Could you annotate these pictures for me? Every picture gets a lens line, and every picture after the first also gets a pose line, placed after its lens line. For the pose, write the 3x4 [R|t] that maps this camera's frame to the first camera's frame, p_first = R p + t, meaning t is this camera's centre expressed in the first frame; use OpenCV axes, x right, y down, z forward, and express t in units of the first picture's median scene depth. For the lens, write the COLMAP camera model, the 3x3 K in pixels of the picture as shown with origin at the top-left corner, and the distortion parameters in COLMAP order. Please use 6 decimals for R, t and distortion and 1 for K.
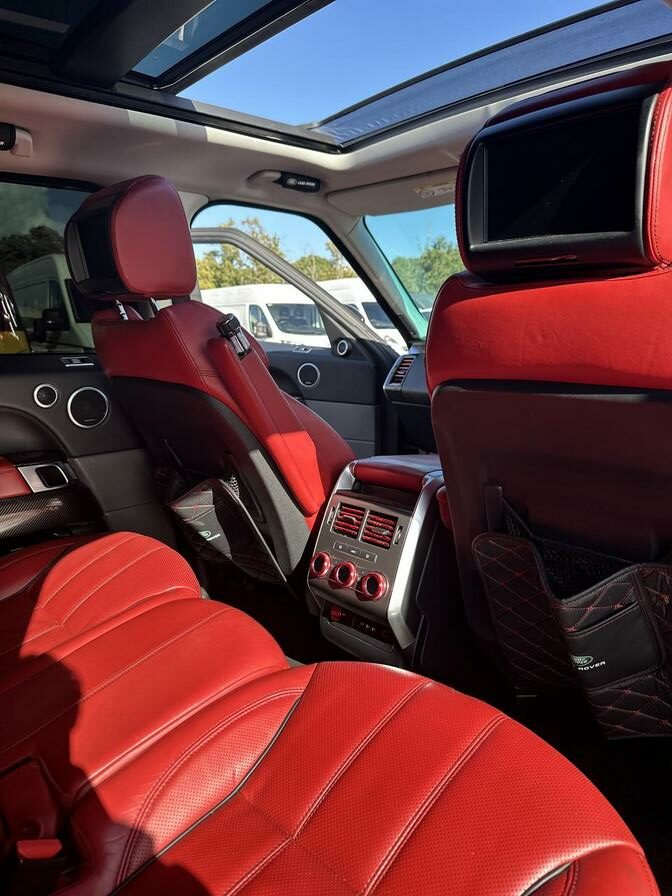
lens RADIAL K [[613.8, 0, 336.0], [0, 613.8, 448.0], [0, 0, 1]] dist [0.101364, -0.181828]
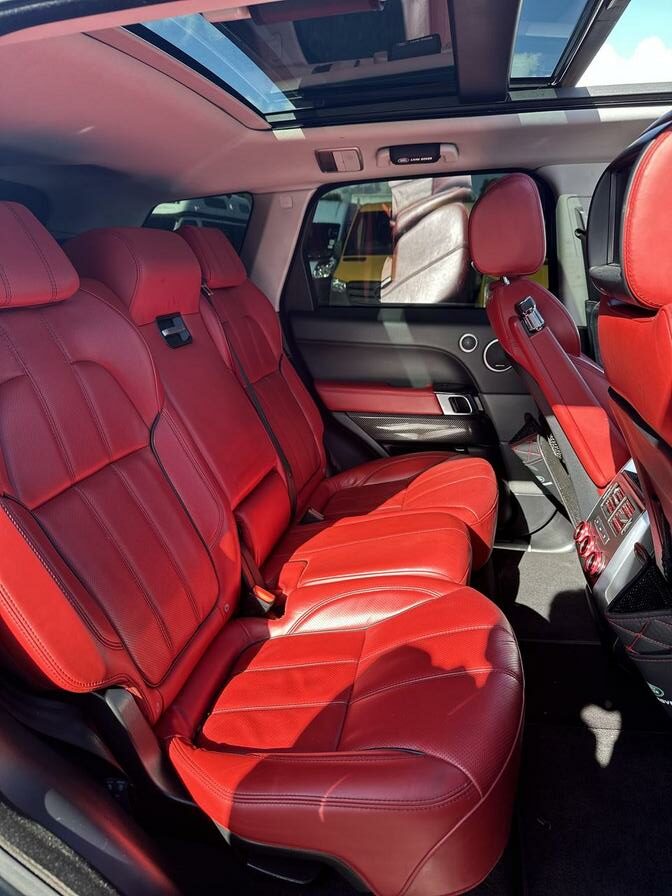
lens RADIAL K [[613.8, 0, 336.0], [0, 613.8, 448.0], [0, 0, 1]] dist [0.101364, -0.181828]
pose [[0.577149, 0.239707, -0.780666, 0.455644], [-0.138640, 0.970834, 0.195602, -0.089256], [0.804784, -0.004660, 0.593549, 0.006041]]
